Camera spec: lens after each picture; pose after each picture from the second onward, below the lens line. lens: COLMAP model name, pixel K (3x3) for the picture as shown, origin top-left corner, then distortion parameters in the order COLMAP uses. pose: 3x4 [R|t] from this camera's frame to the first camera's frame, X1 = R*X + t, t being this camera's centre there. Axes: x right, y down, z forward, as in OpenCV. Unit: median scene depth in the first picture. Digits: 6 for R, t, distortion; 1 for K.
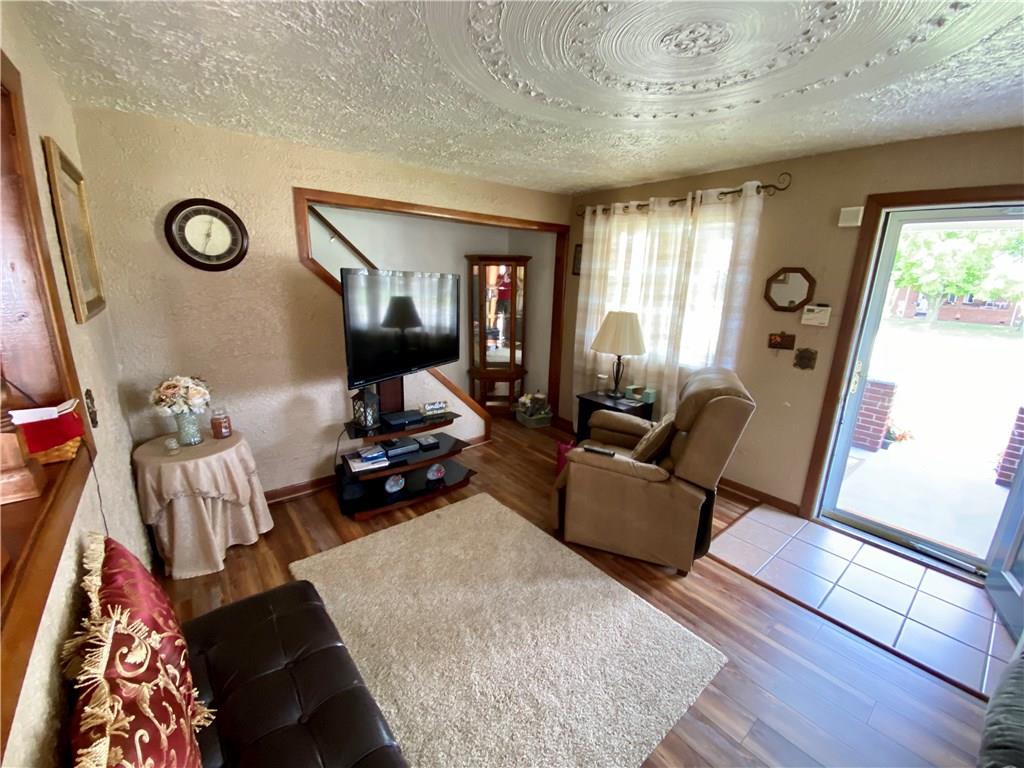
lens RADIAL K [[421.5, 0, 513.9], [0, 421.5, 386.9], [0, 0, 1]] dist [0.016589, -0.003192]
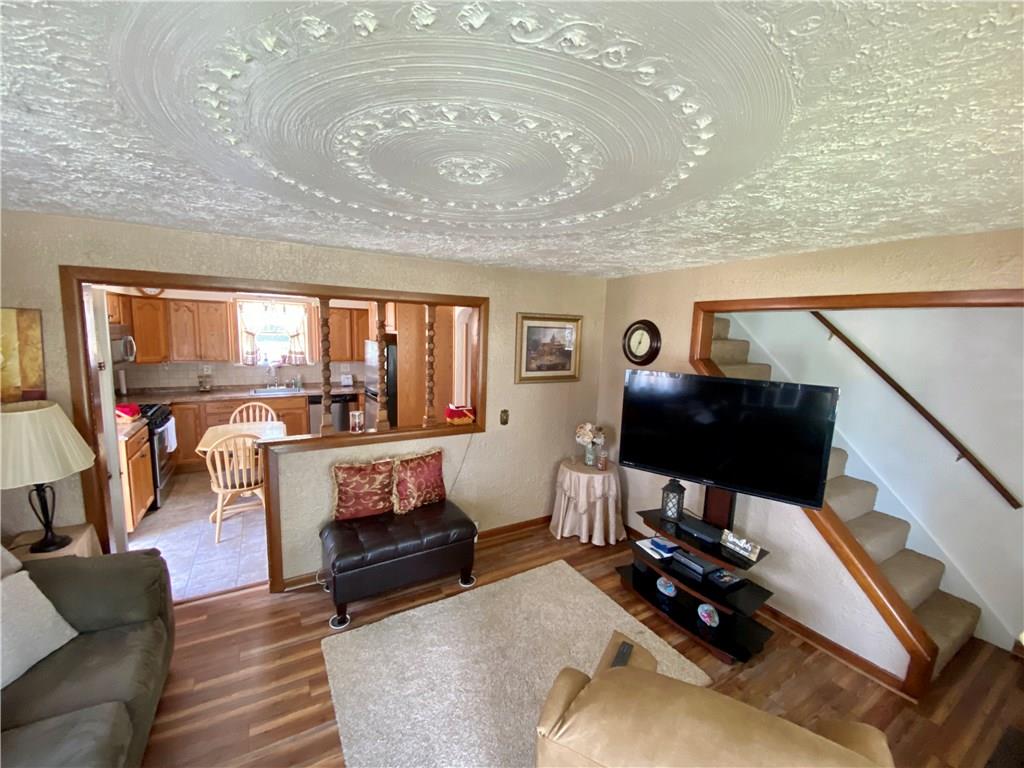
lens RADIAL K [[421.5, 0, 502.4], [0, 421.5, 387.0], [0, 0, 1]] dist [0.016589, -0.003192]
pose [[-0.169671, 0.096552, -0.980760, 0.836112], [-0.292172, 0.945519, 0.143628, -0.279328], [0.941195, 0.310920, -0.132217, 0.784901]]
